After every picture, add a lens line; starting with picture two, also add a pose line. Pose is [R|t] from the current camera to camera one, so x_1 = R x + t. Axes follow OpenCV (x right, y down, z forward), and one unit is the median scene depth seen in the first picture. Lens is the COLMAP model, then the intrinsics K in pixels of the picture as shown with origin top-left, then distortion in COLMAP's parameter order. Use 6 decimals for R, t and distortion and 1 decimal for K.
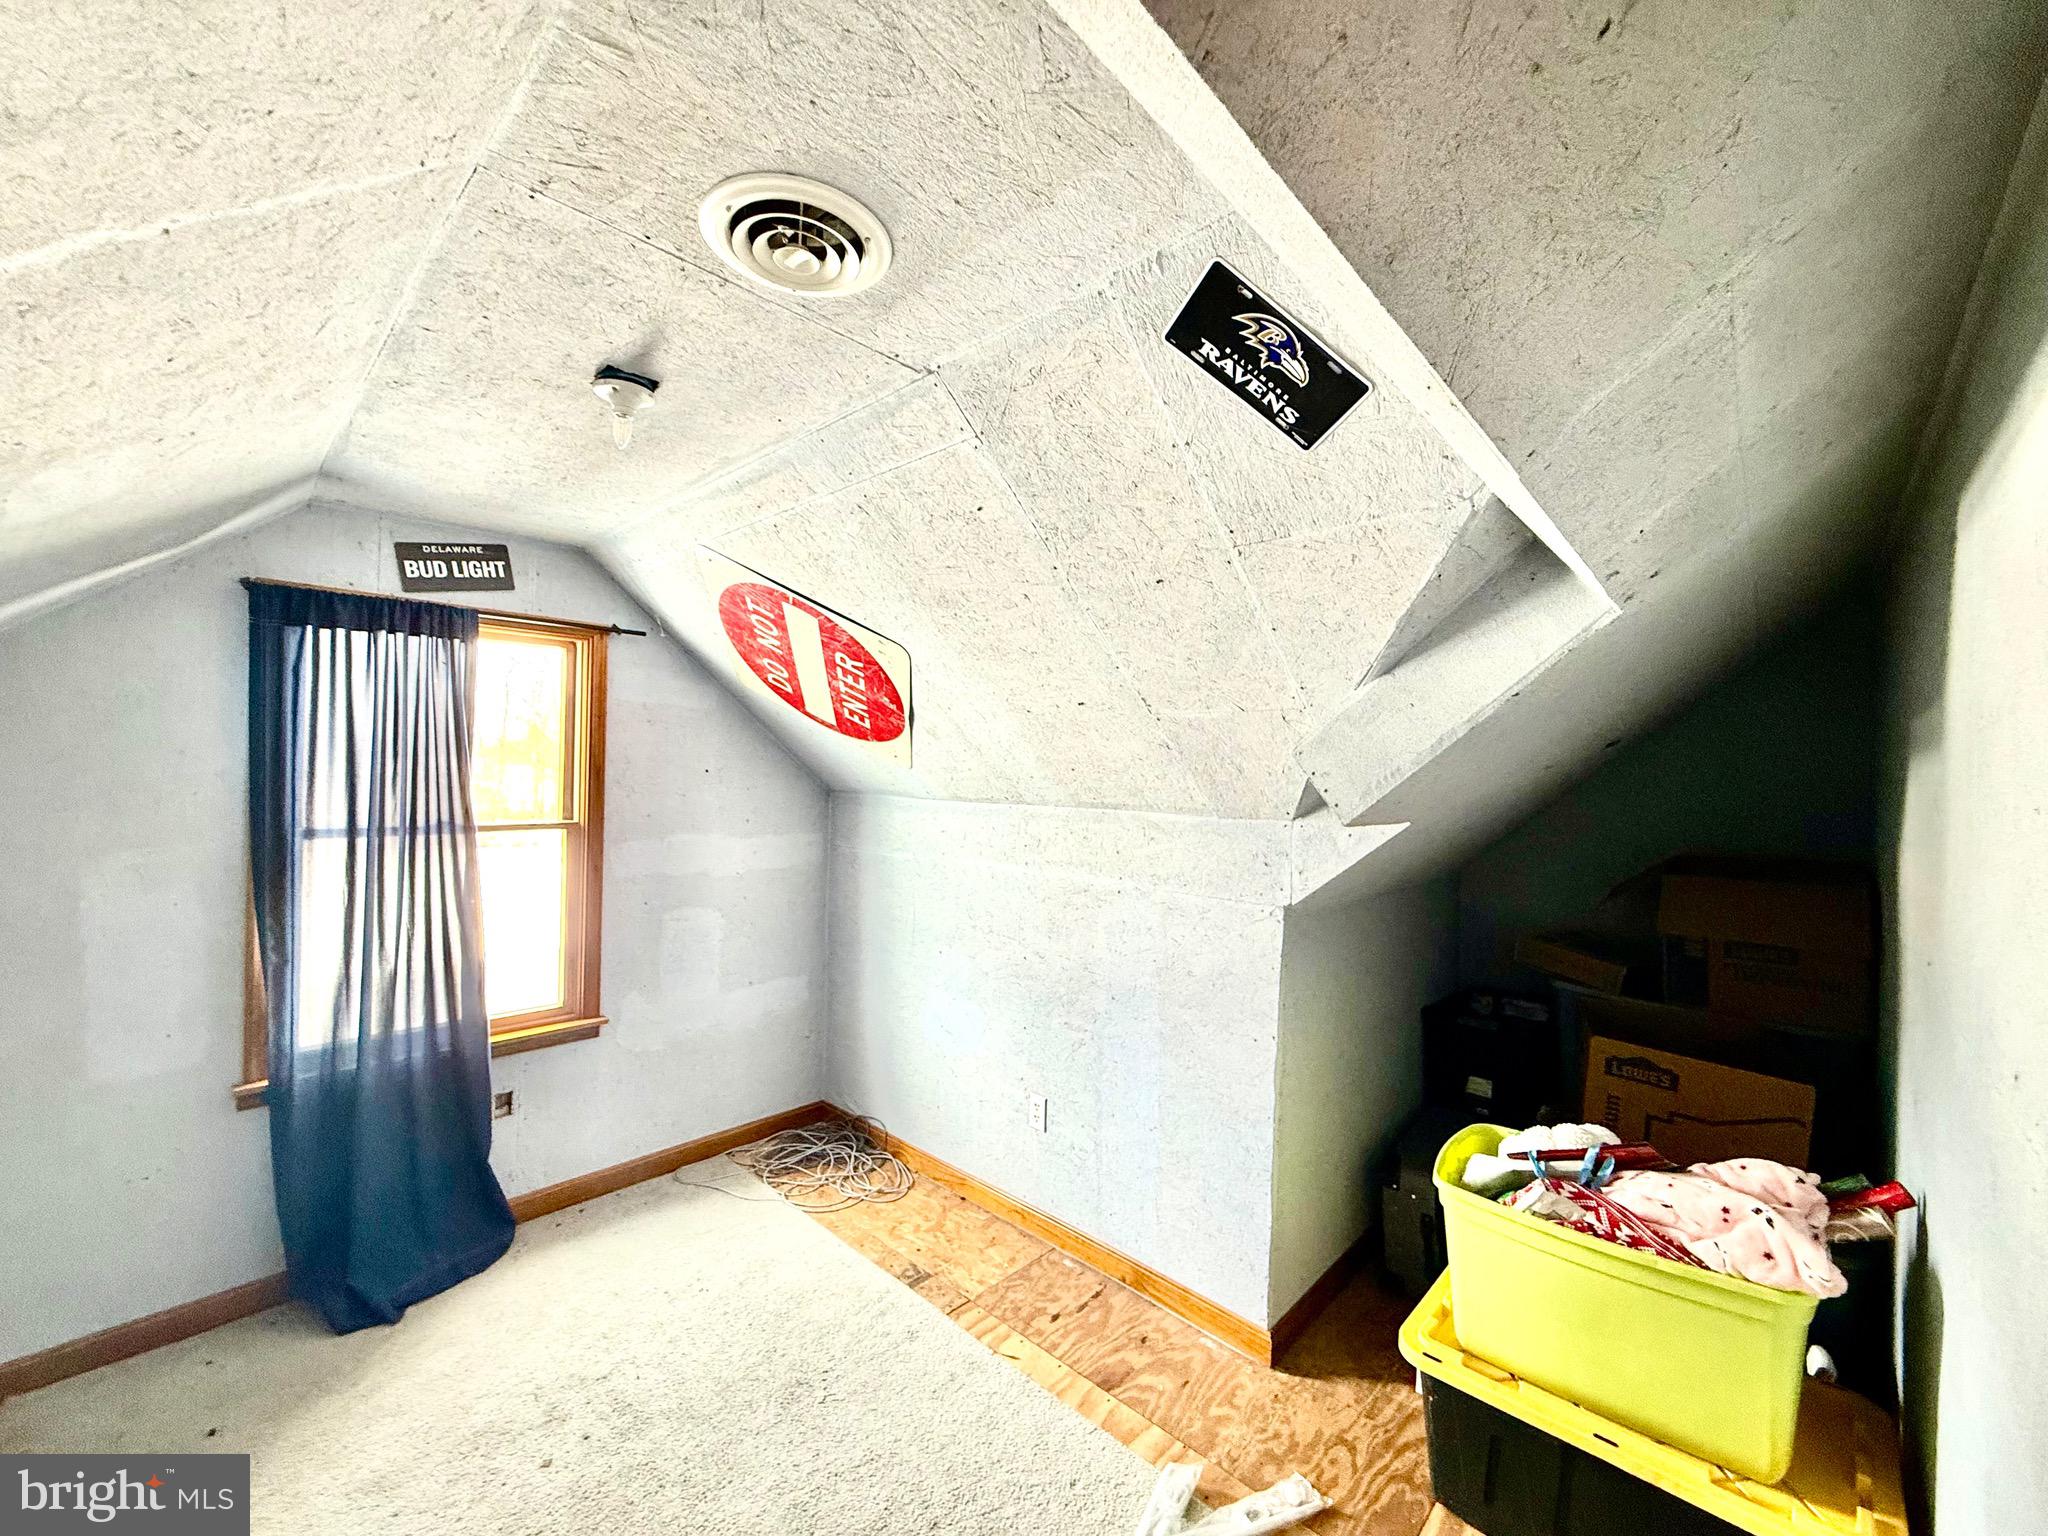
lens RADIAL K [[816.4, 0, 1021.0], [0, 816.4, 772.4], [0, 0, 1]] dist [0.003903, 0.000321]
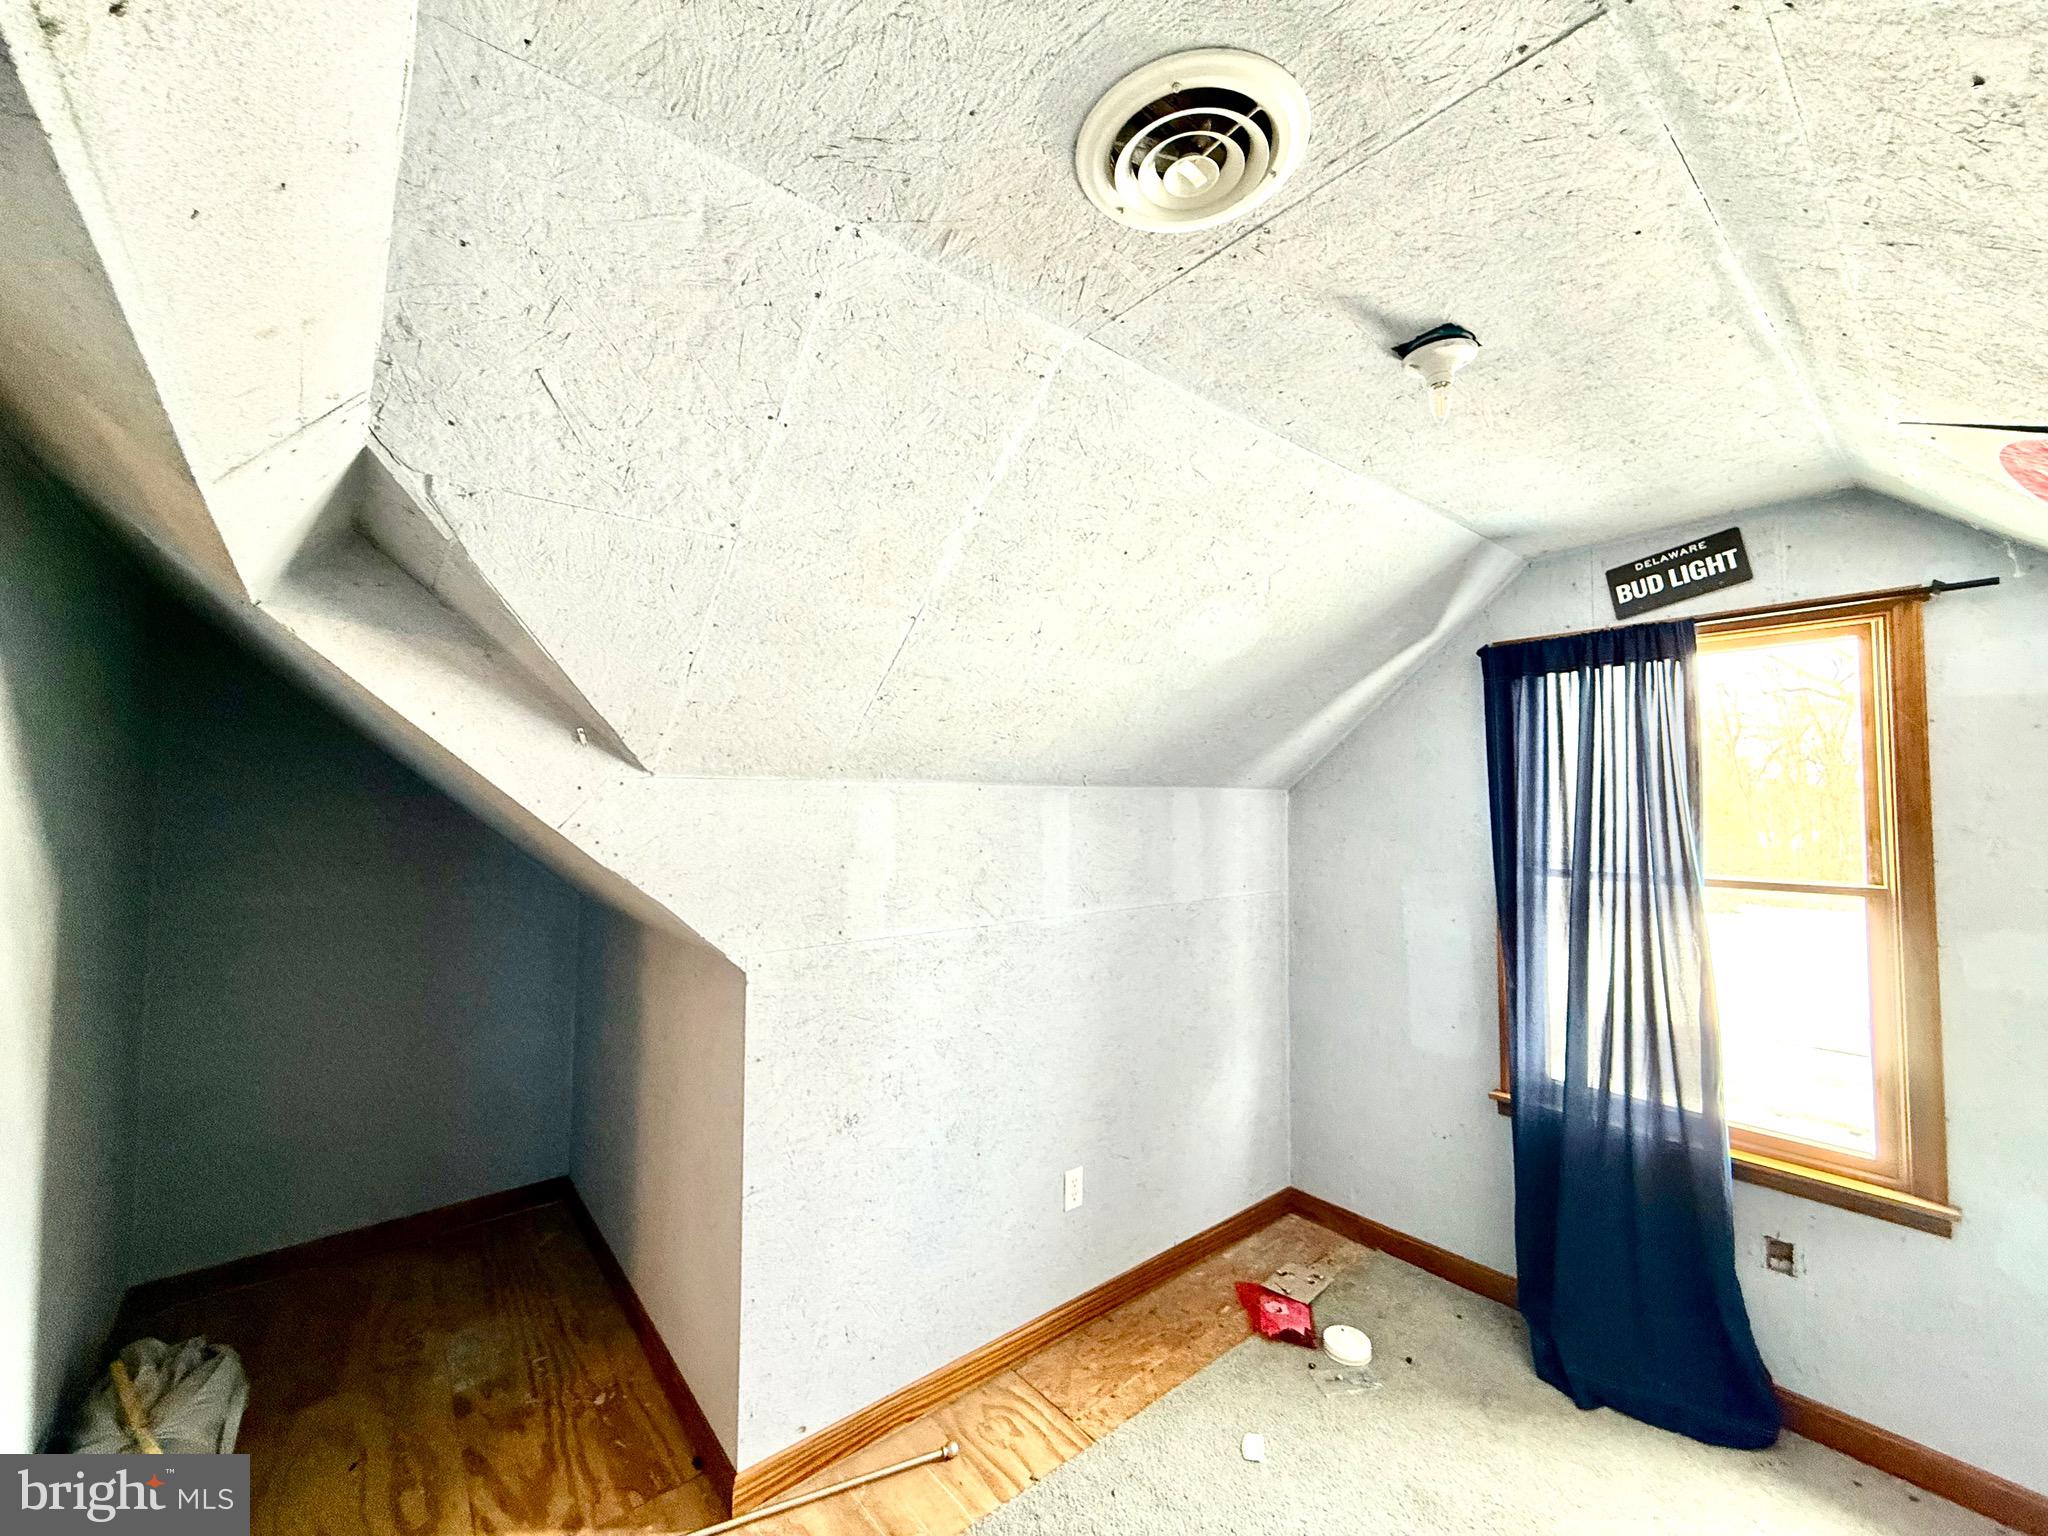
lens RADIAL K [[816.4, 0, 1019.8], [0, 816.4, 769.8], [0, 0, 1]] dist [0.003903, 0.000321]
pose [[-0.115471, -0.054903, -0.991792, 0.237960], [-0.004801, 0.998490, -0.054715, 0.004249], [0.993299, -0.001556, -0.115560, 0.421478]]
